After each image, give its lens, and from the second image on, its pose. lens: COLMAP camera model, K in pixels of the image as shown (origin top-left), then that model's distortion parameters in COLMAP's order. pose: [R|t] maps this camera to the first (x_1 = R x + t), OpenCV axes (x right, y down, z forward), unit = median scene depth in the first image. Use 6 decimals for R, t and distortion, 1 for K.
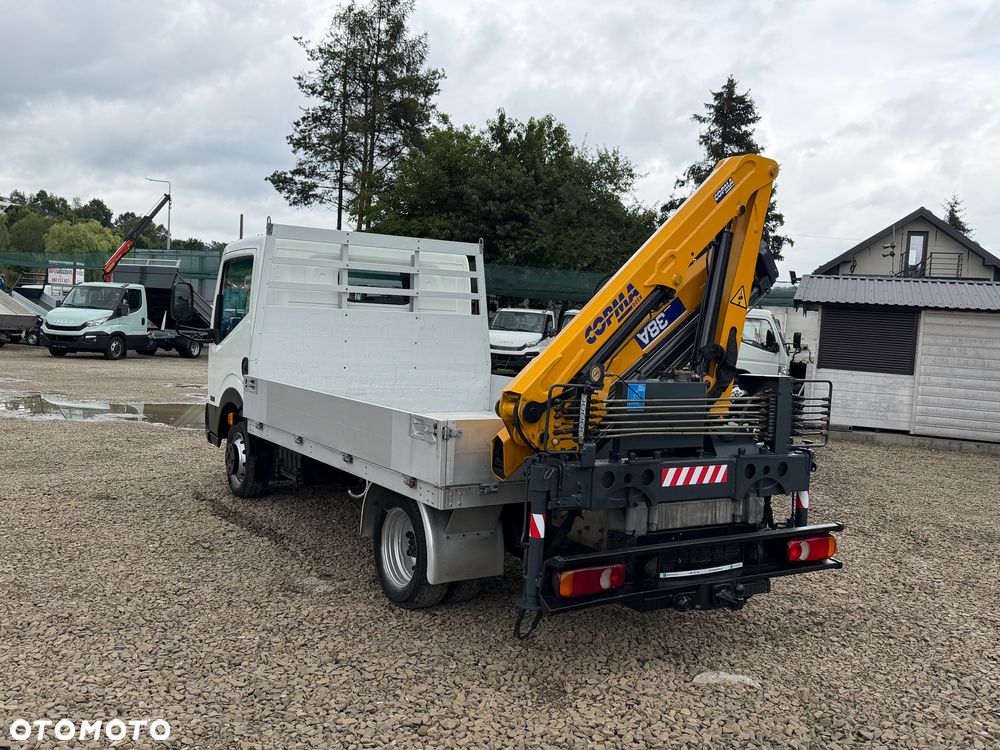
lens RADIAL K [[984.2, 0, 501.1], [0, 984.2, 374.6], [0, 0, 1]] dist [0.075521, 0.000000]
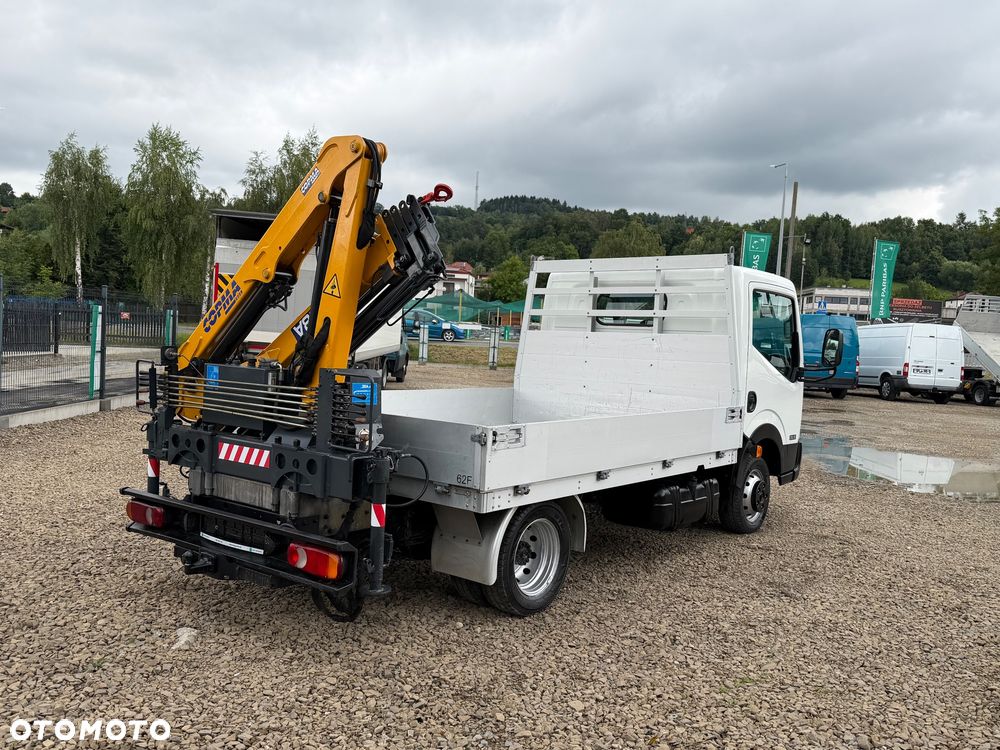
lens RADIAL K [[984.2, 0, 497.0], [0, 984.2, 375.8], [0, 0, 1]] dist [0.075521, 0.000000]
pose [[0.243693, -0.001952, -0.969850, 1.273002], [-0.081087, 0.996456, -0.022380, 0.018555], [0.966457, 0.084096, 0.242671, 0.977803]]
